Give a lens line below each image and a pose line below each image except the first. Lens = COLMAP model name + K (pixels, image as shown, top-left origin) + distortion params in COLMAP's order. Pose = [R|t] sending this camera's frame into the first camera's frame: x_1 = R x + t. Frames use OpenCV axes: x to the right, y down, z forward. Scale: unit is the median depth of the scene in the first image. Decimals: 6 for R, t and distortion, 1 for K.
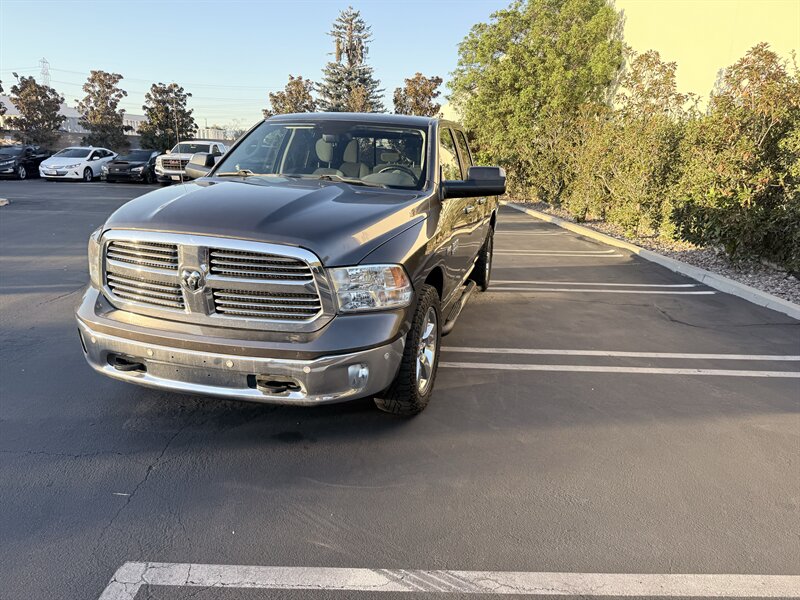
lens RADIAL K [[561.9, 0, 400.6], [0, 561.9, 297.5], [0, 0, 1]] dist [0.020748, -0.036193]
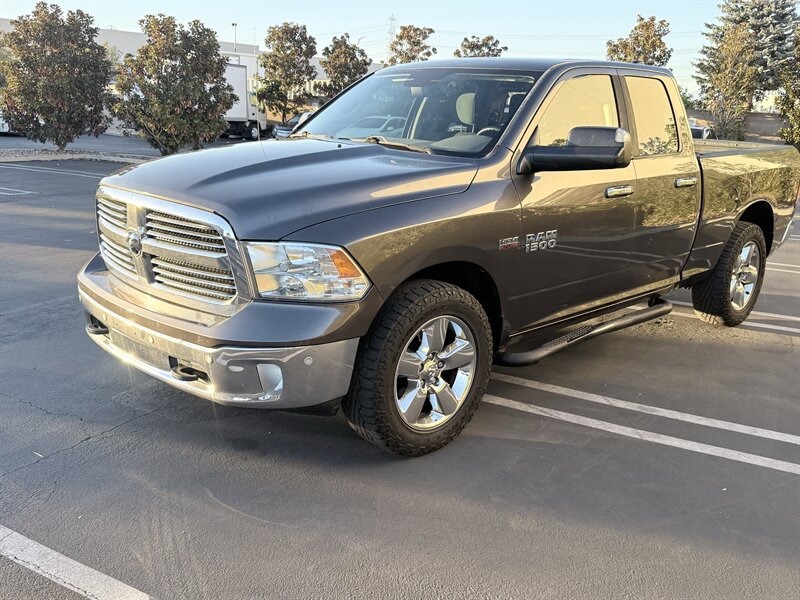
lens RADIAL K [[747.3, 0, 400.0], [0, 747.3, 300.0], [0, 0, 1]] dist [0.059832, -0.115955]
pose [[0.863496, 0.117382, -0.490506, 0.103987], [-0.127470, 0.991758, 0.012936, -0.001690], [0.487982, 0.051354, 0.871342, 0.026317]]
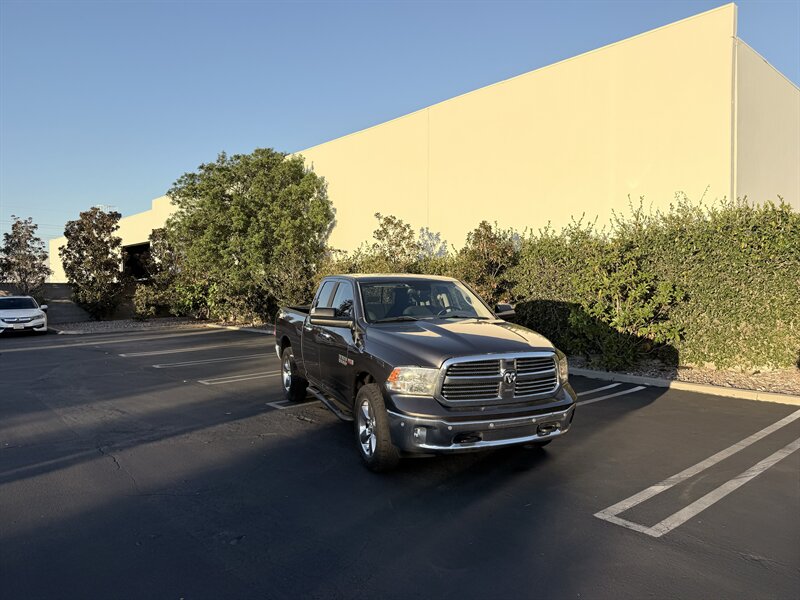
lens RADIAL K [[561.9, 0, 400.6], [0, 561.9, 297.5], [0, 0, 1]] dist [0.020748, -0.036193]
pose [[0.770243, -0.053680, 0.635487, -0.300117], [0.187134, 0.971612, -0.144743, -0.014500], [-0.609678, 0.230408, 0.758423, -0.034550]]
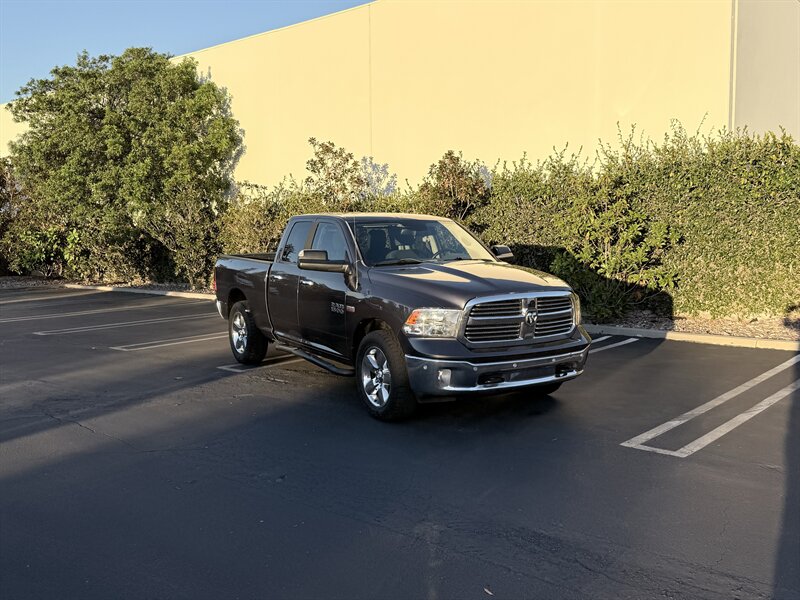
lens RADIAL K [[740.8, 0, 402.0], [0, 740.8, 298.1], [0, 0, 1]] dist [0.104876, -0.215225]
pose [[0.670473, -0.107190, 0.734150, -0.396574], [0.213802, 0.975447, -0.052836, -0.009171], [-0.710461, 0.192388, 0.676929, -0.048855]]
